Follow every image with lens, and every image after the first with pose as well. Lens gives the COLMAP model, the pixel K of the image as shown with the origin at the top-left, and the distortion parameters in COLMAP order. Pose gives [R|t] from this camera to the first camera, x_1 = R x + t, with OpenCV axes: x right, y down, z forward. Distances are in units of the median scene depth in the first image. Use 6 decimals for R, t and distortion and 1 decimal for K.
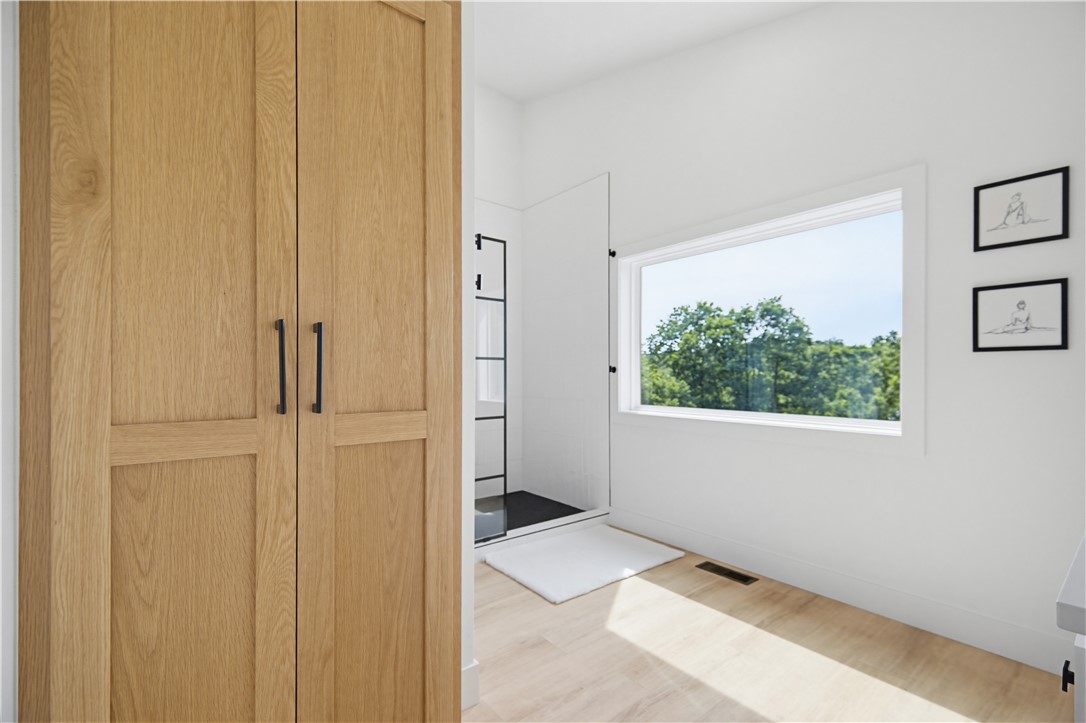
lens RADIAL K [[482.8, 0, 543.9], [0, 482.8, 369.8], [0, 0, 1]] dist [0.001346, -0.000001]
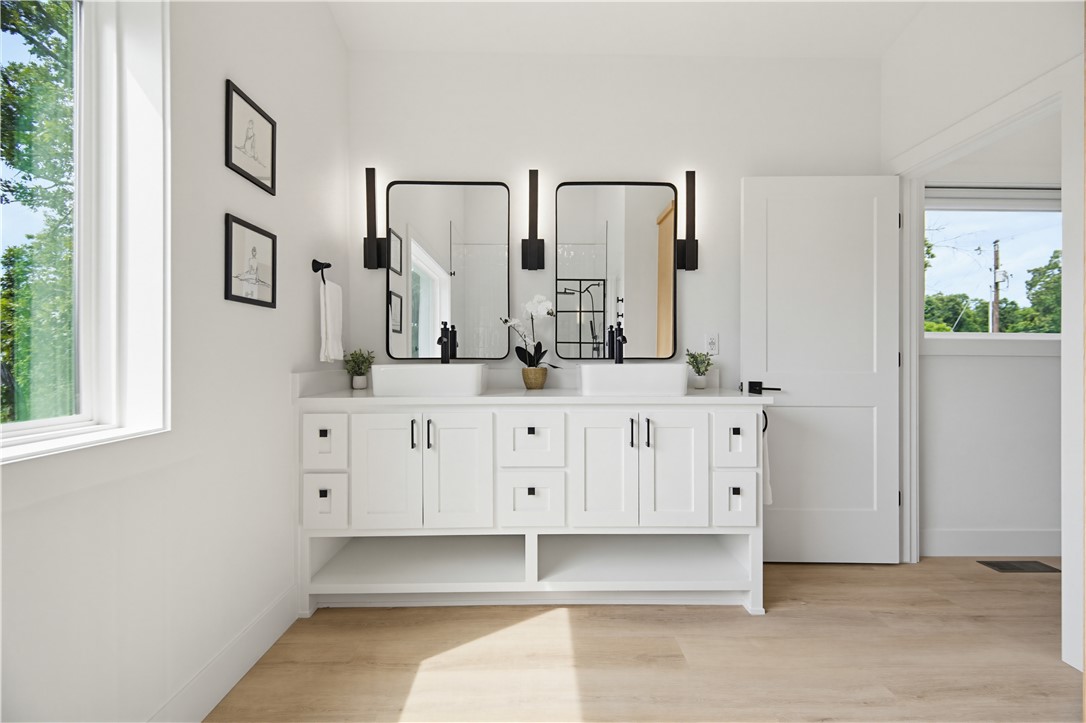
lens RADIAL K [[482.8, 0, 542.5], [0, 482.8, 356.0], [0, 0, 1]] dist [0.001346, -0.000001]
pose [[-0.785862, -0.003781, 0.618390, 0.041546], [-0.005963, 0.999981, -0.001464, 0.048136], [-0.618373, -0.004838, -0.785870, 1.280689]]
